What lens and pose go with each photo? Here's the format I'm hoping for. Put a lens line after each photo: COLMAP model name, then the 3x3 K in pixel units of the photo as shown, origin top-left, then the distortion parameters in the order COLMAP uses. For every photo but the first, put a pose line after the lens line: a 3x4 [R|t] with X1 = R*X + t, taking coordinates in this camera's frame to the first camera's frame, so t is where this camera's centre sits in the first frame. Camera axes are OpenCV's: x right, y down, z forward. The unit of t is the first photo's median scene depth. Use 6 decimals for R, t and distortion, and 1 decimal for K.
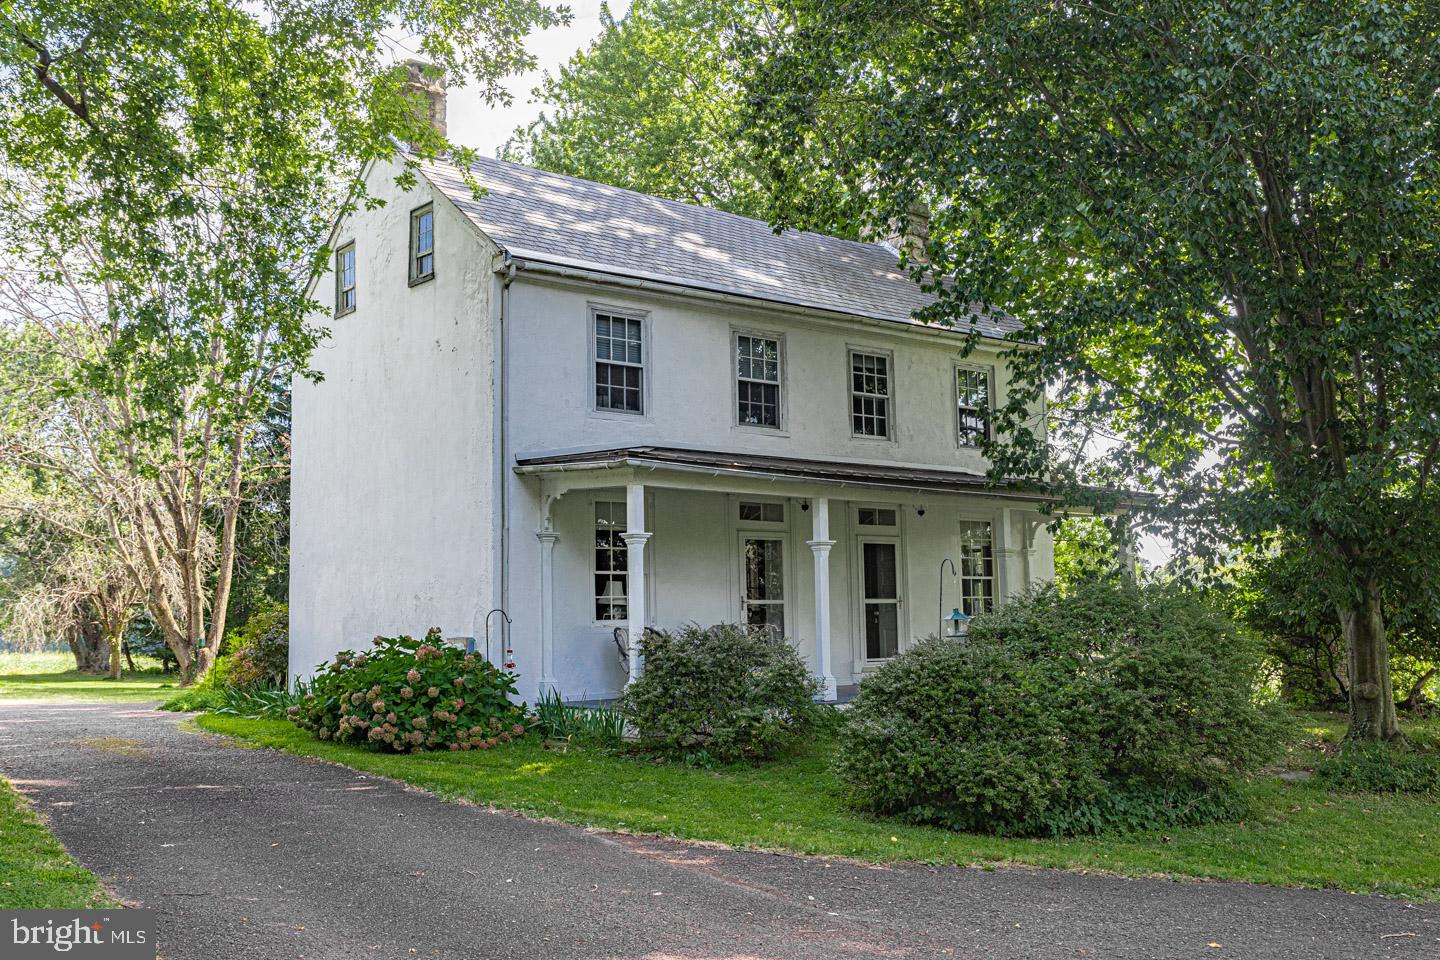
lens RADIAL K [[1502.4, 0, 722.5], [0, 1502.4, 477.0], [0, 0, 1]] dist [-0.000842, 0.000000]
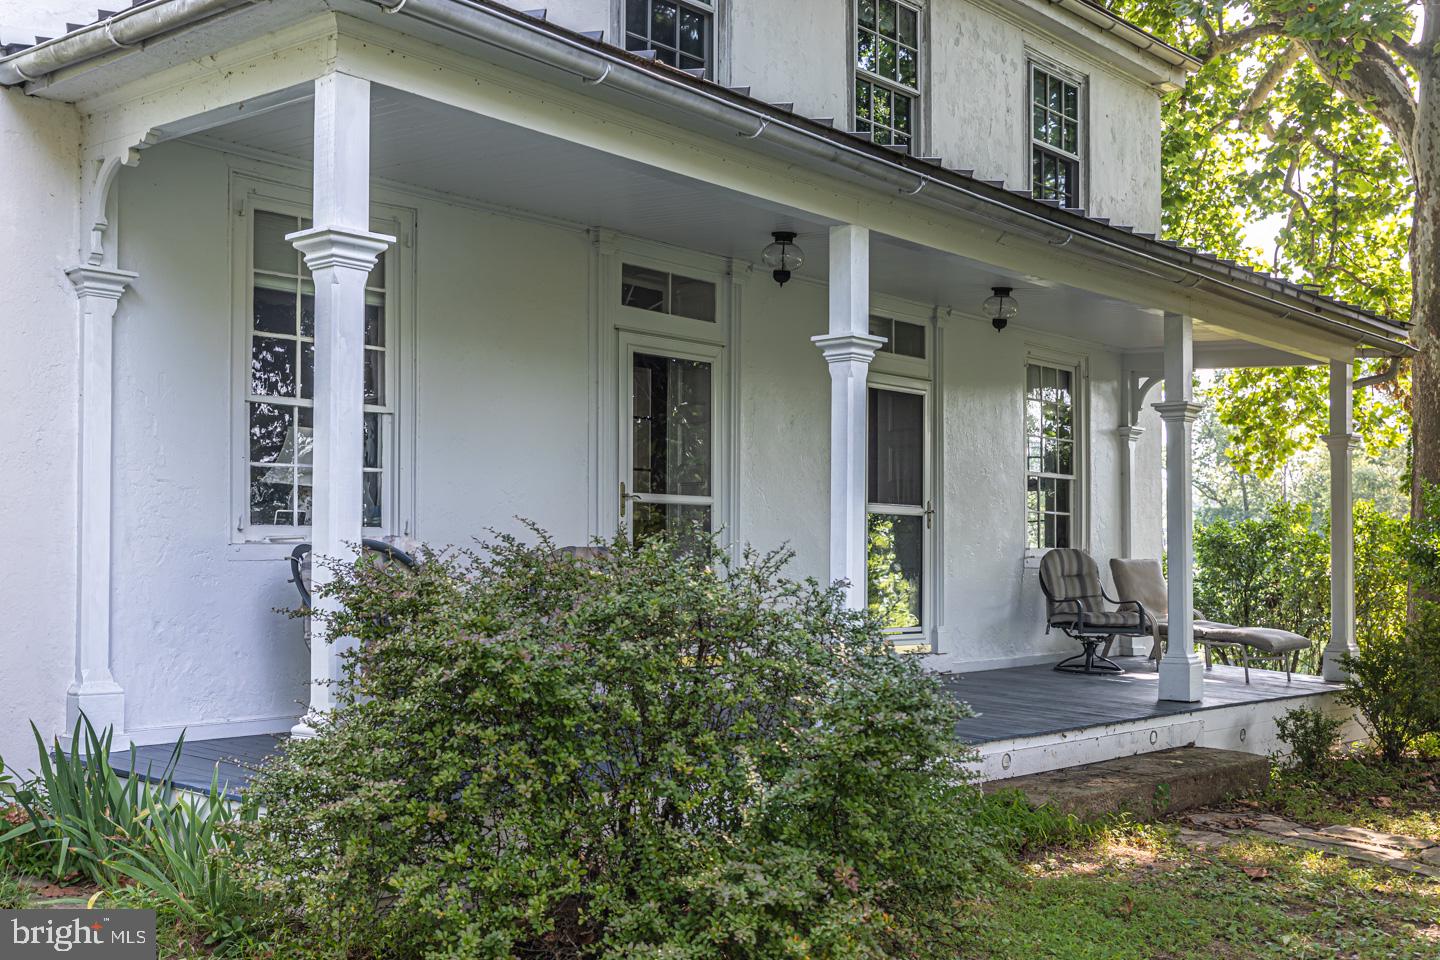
lens RADIAL K [[1502.4, 0, 716.1], [0, 1502.4, 544.4], [0, 0, 1]] dist [-0.000842, 0.000000]
pose [[0.990508, 0.026636, 0.134849, -0.019646], [-0.037869, 0.995959, 0.081433, 0.066316], [-0.132135, -0.085767, 0.987514, 0.623378]]
